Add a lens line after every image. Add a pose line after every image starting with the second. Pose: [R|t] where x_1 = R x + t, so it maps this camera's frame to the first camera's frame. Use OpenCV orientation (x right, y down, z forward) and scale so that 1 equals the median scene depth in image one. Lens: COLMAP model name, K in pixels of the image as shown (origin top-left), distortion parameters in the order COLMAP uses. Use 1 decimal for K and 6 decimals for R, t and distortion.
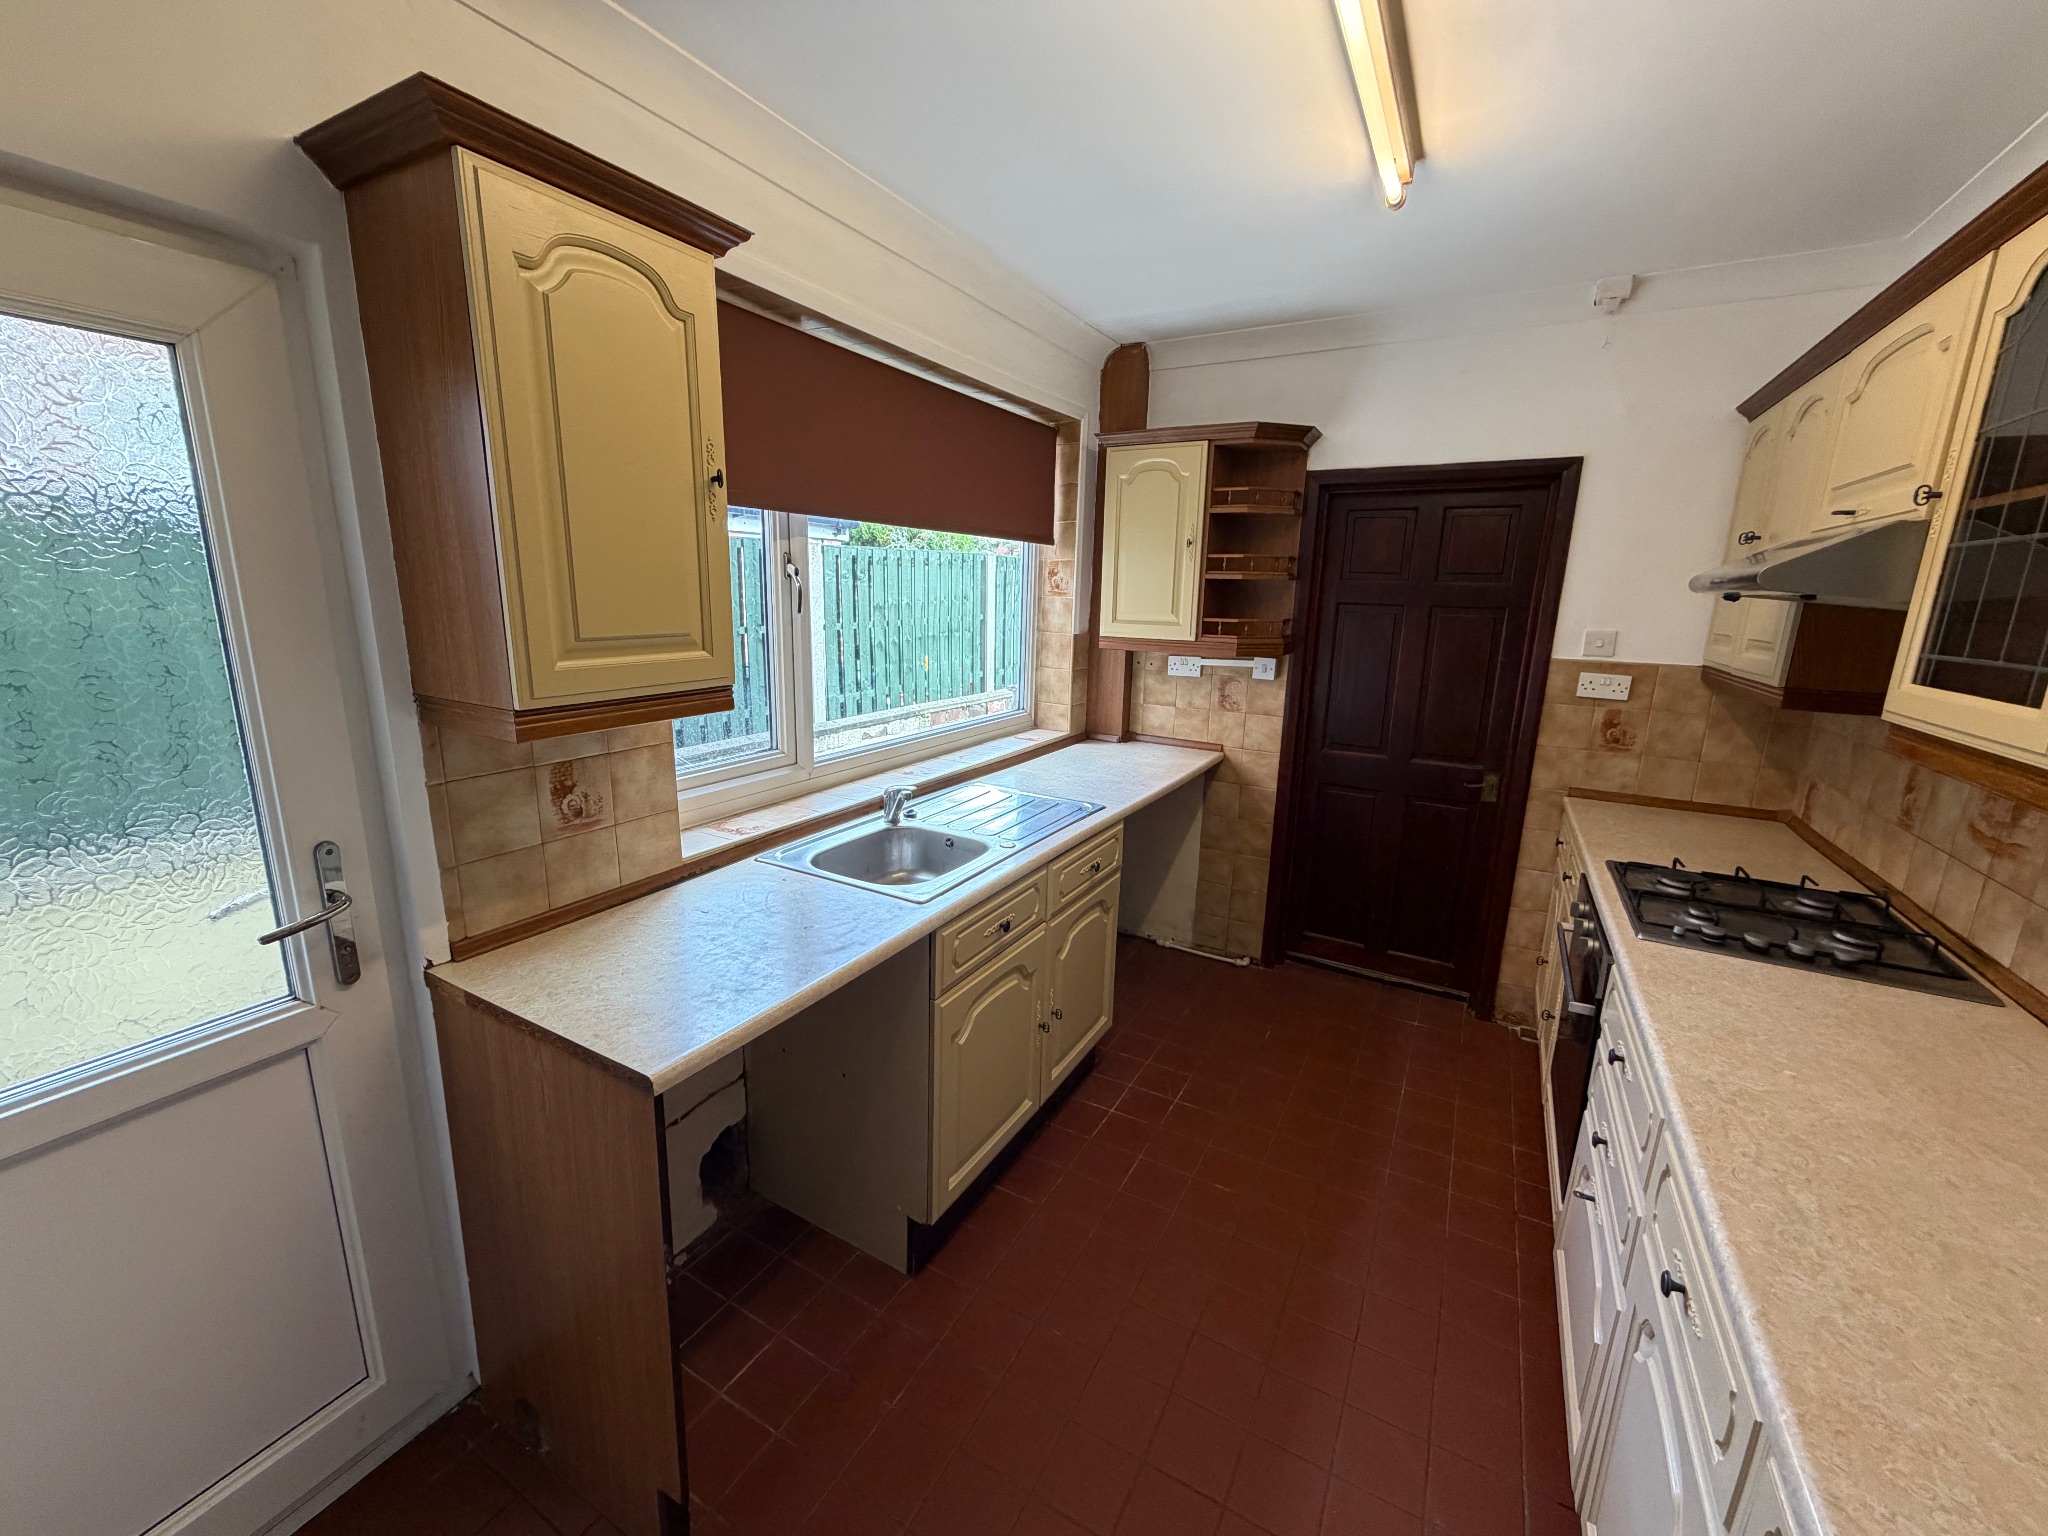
lens RADIAL K [[818.3, 0, 1022.5], [0, 818.3, 768.4], [0, 0, 1]] dist [0.003639, 0.000562]
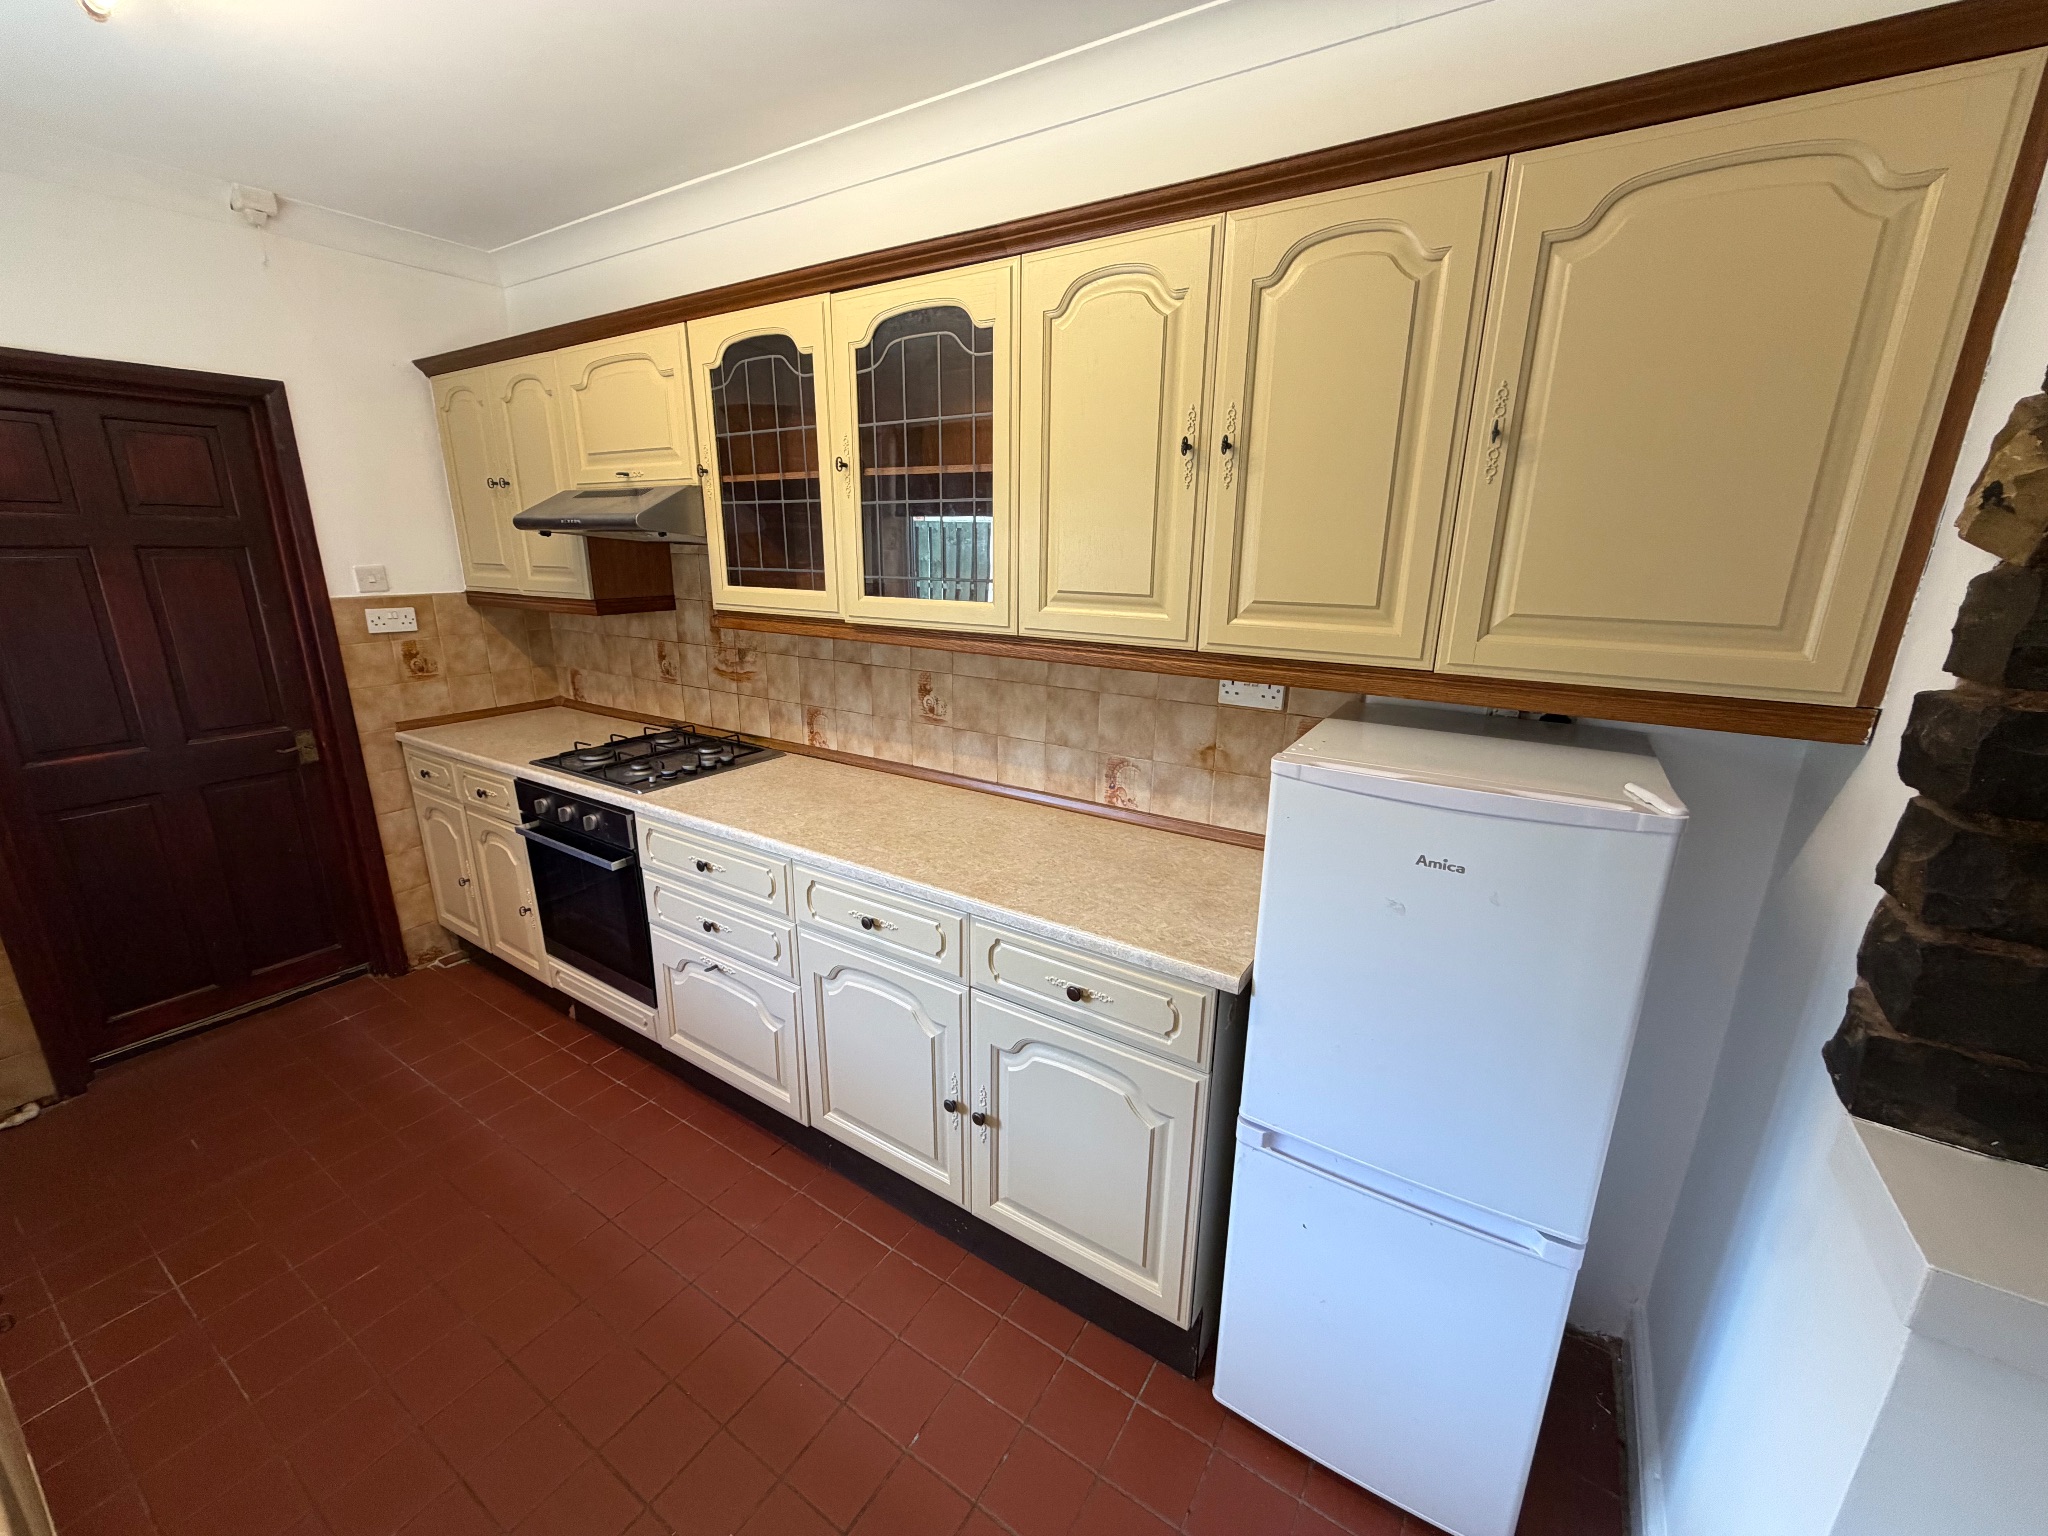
lens RADIAL K [[818.3, 0, 1020.2], [0, 818.3, 769.5], [0, 0, 1]] dist [0.003639, 0.000562]
pose [[0.057705, -0.293930, 0.954084, -0.261339], [0.211302, 0.937621, 0.276078, -0.037637], [-0.975716, 0.185668, 0.116213, 0.126231]]
